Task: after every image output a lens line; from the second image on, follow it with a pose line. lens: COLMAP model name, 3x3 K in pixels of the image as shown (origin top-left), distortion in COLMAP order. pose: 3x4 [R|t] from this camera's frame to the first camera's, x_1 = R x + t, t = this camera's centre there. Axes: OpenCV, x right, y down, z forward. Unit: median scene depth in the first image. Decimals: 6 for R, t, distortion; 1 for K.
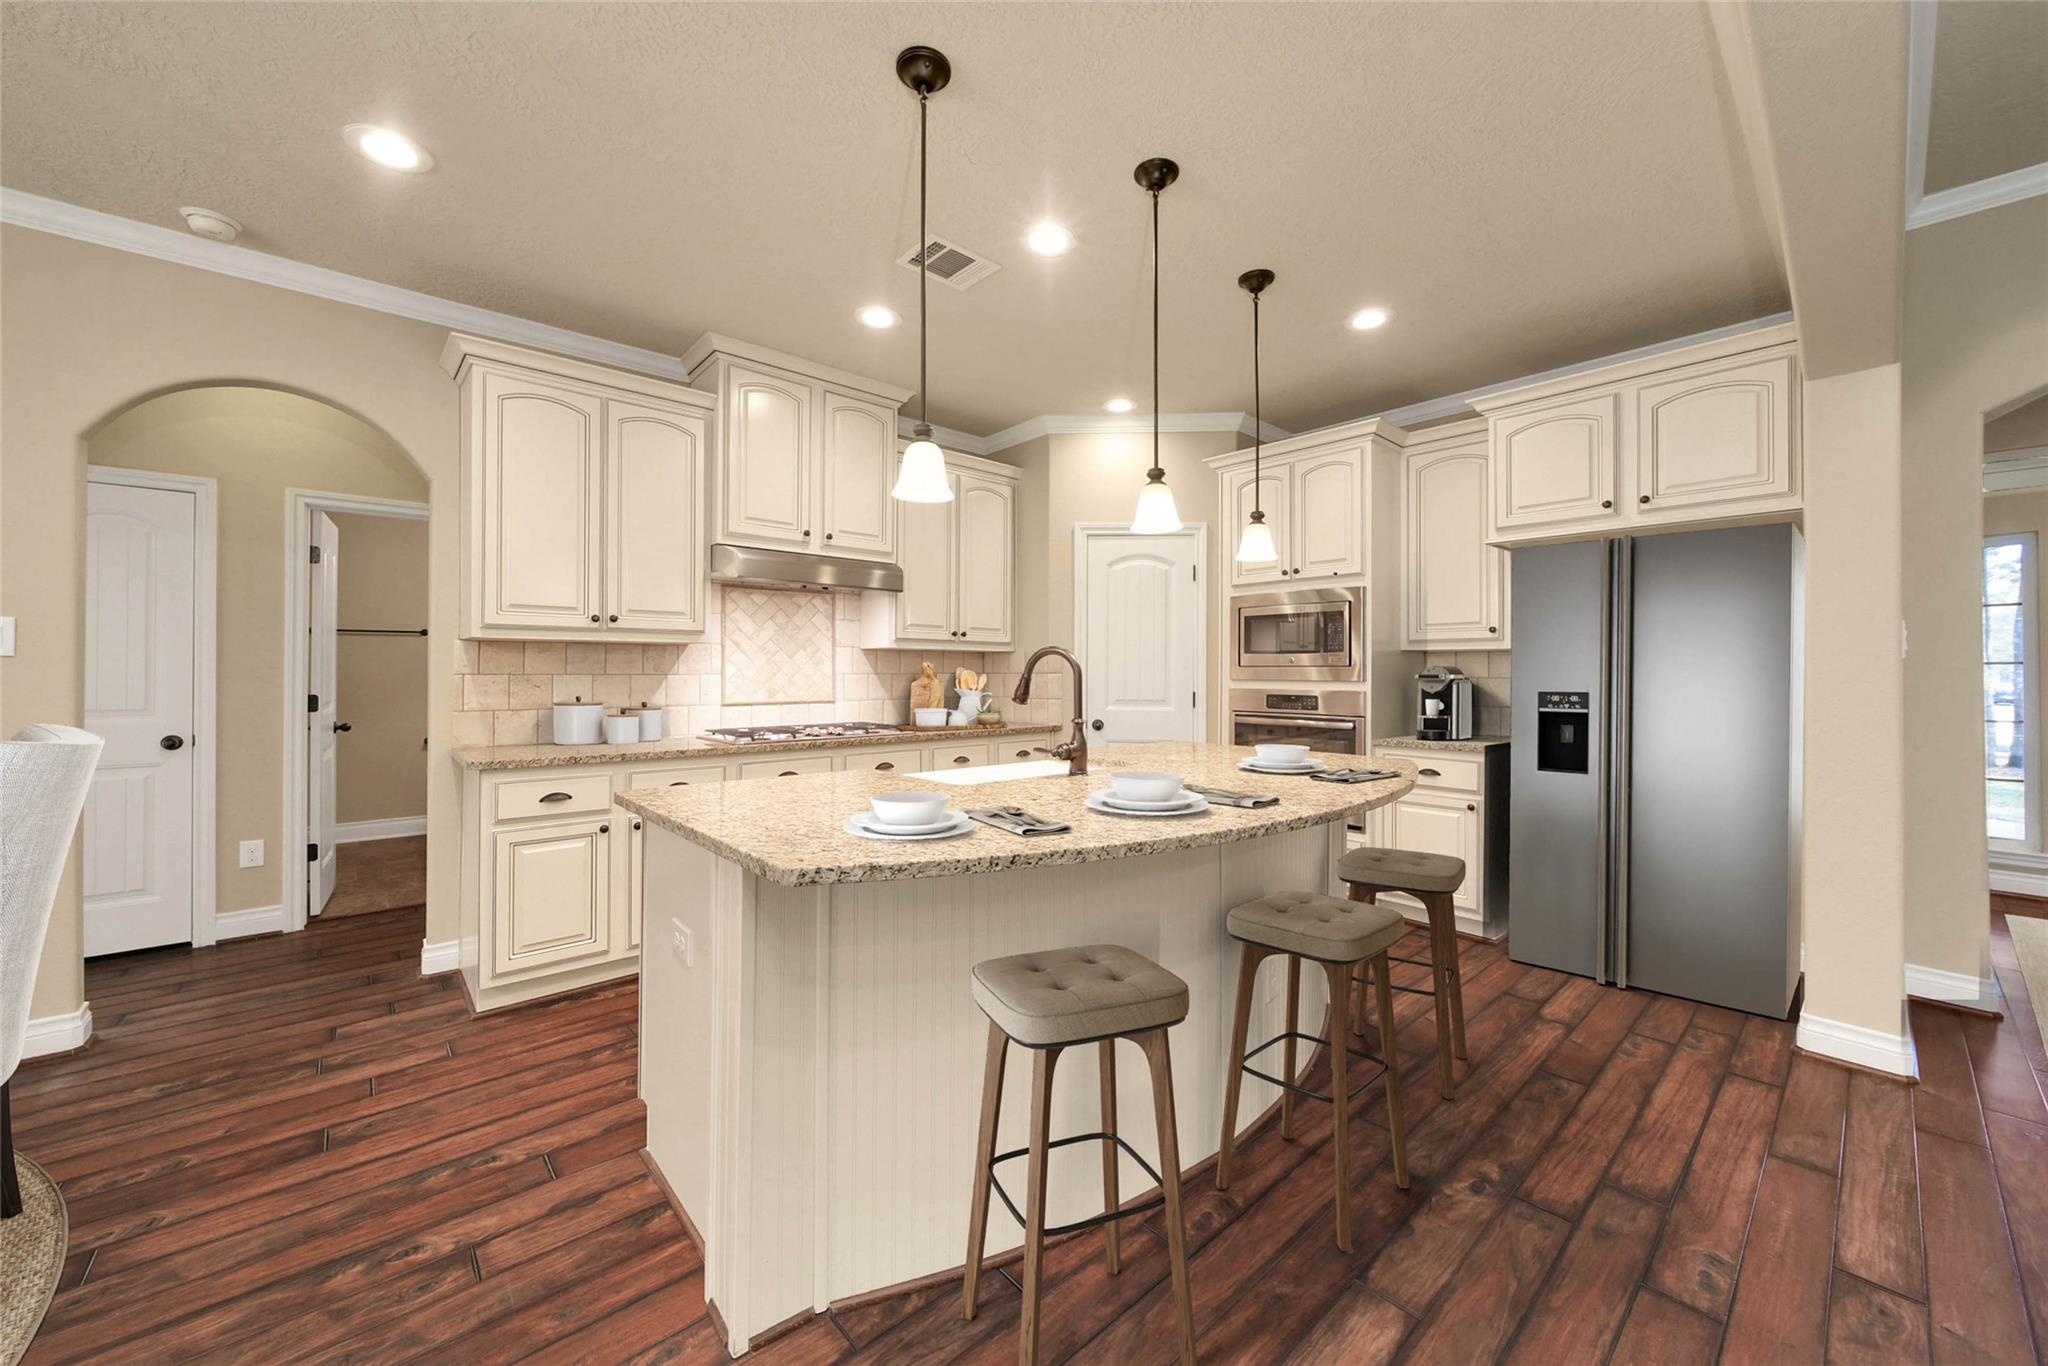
lens RADIAL K [[735.3, 0, 1031.0], [0, 735.3, 673.7], [0, 0, 1]] dist [-0.006348, 0.000169]
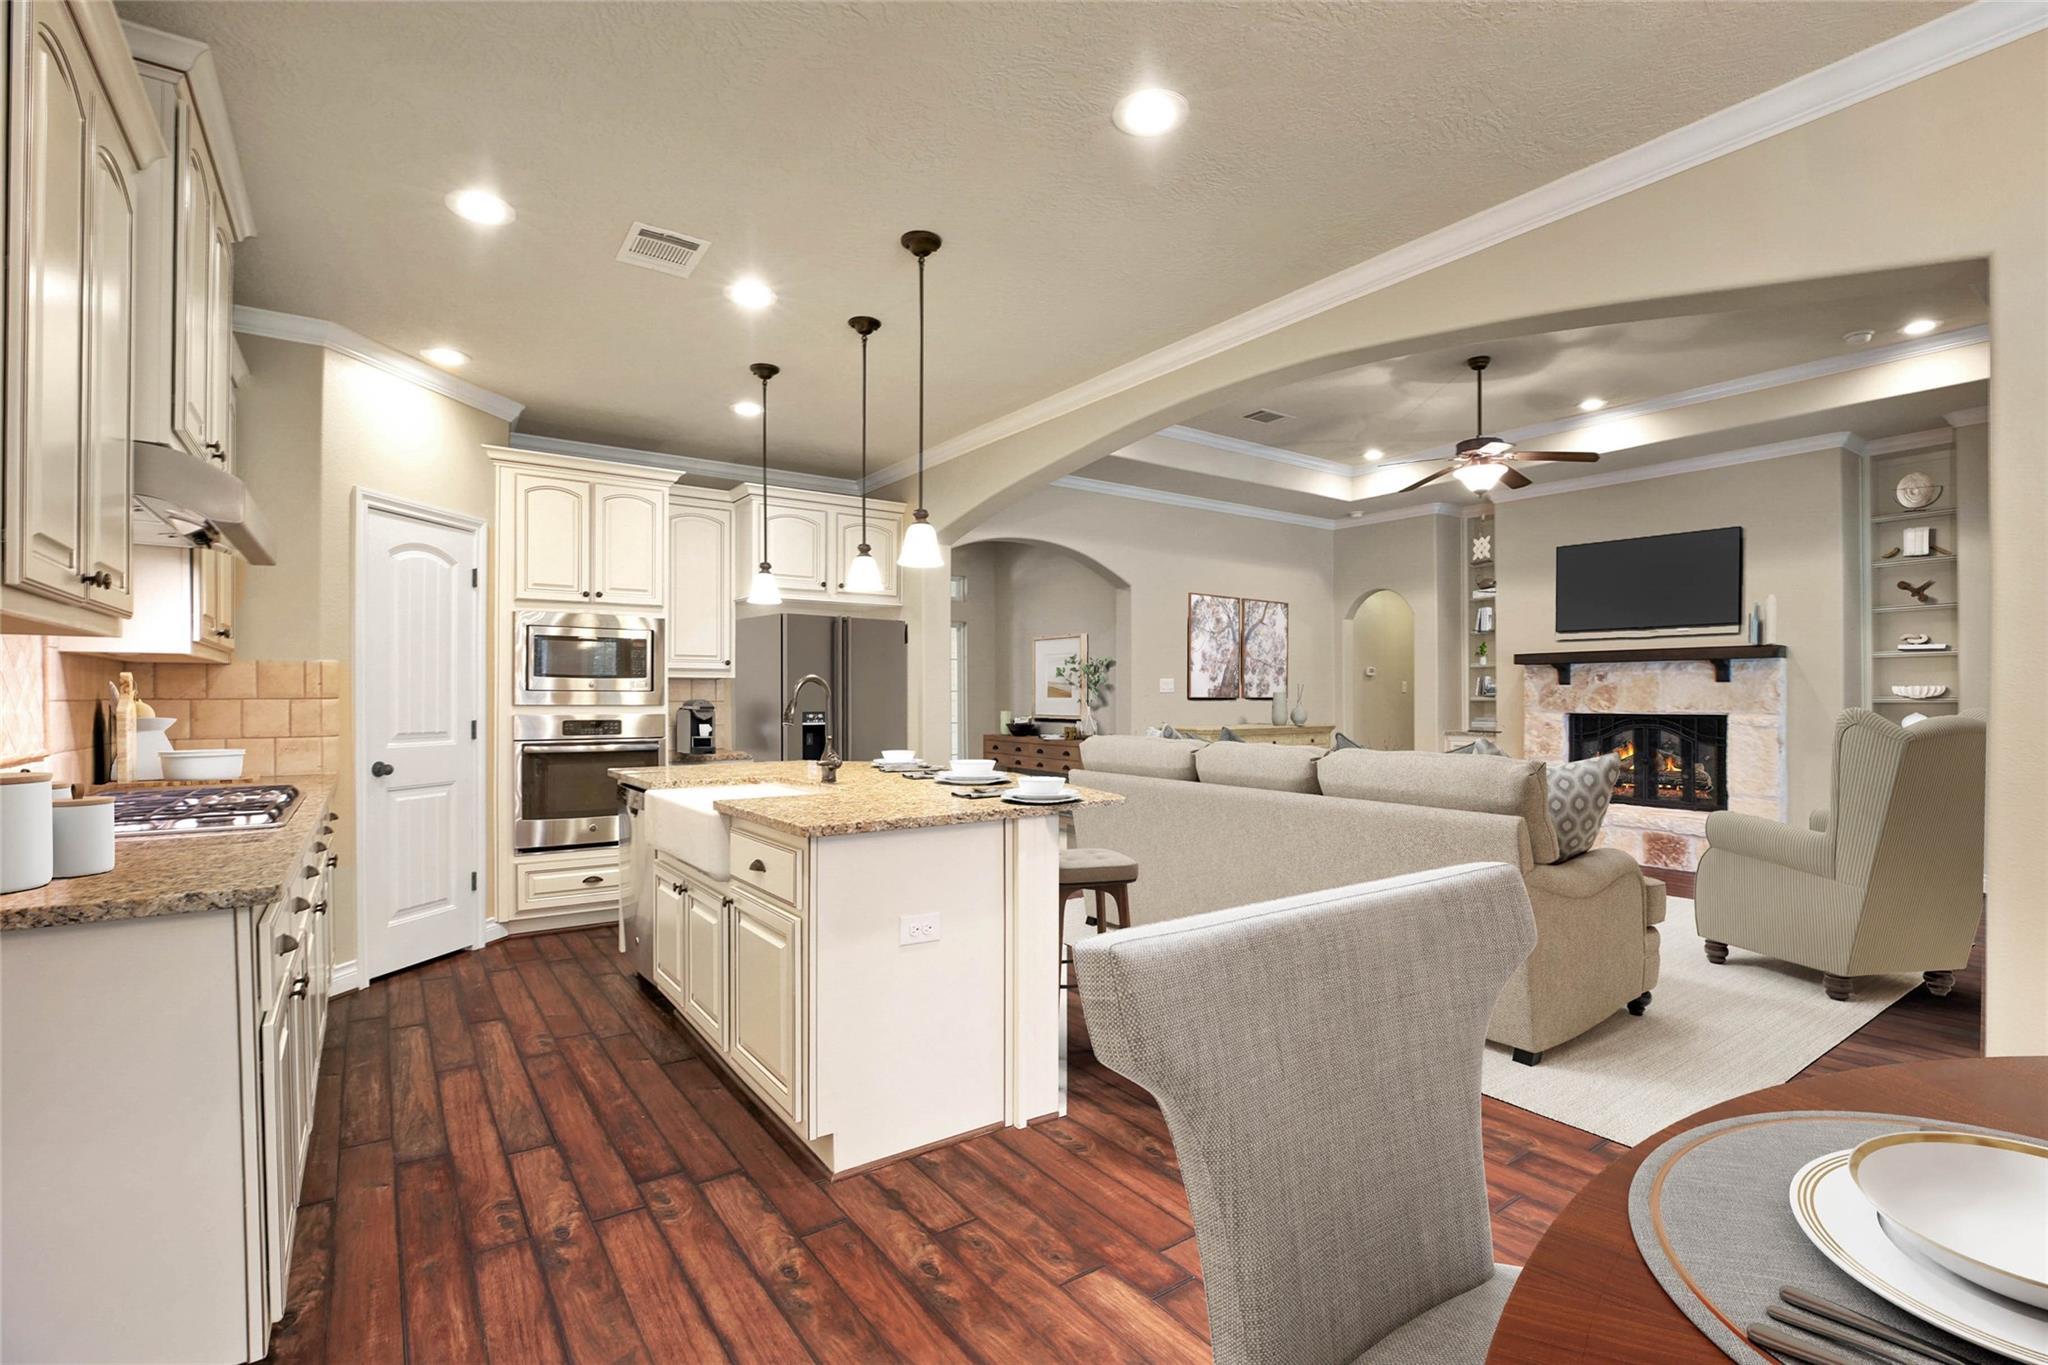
lens RADIAL K [[942.4, 0, 1032.2], [0, 942.4, 692.3], [0, 0, 1]] dist [-0.003059, -0.000151]
pose [[0.121969, 0.006547, 0.992512, -1.122425], [0.003588, 0.999969, -0.007037, 0.003479], [-0.992527, 0.004419, 0.121942, 0.365313]]
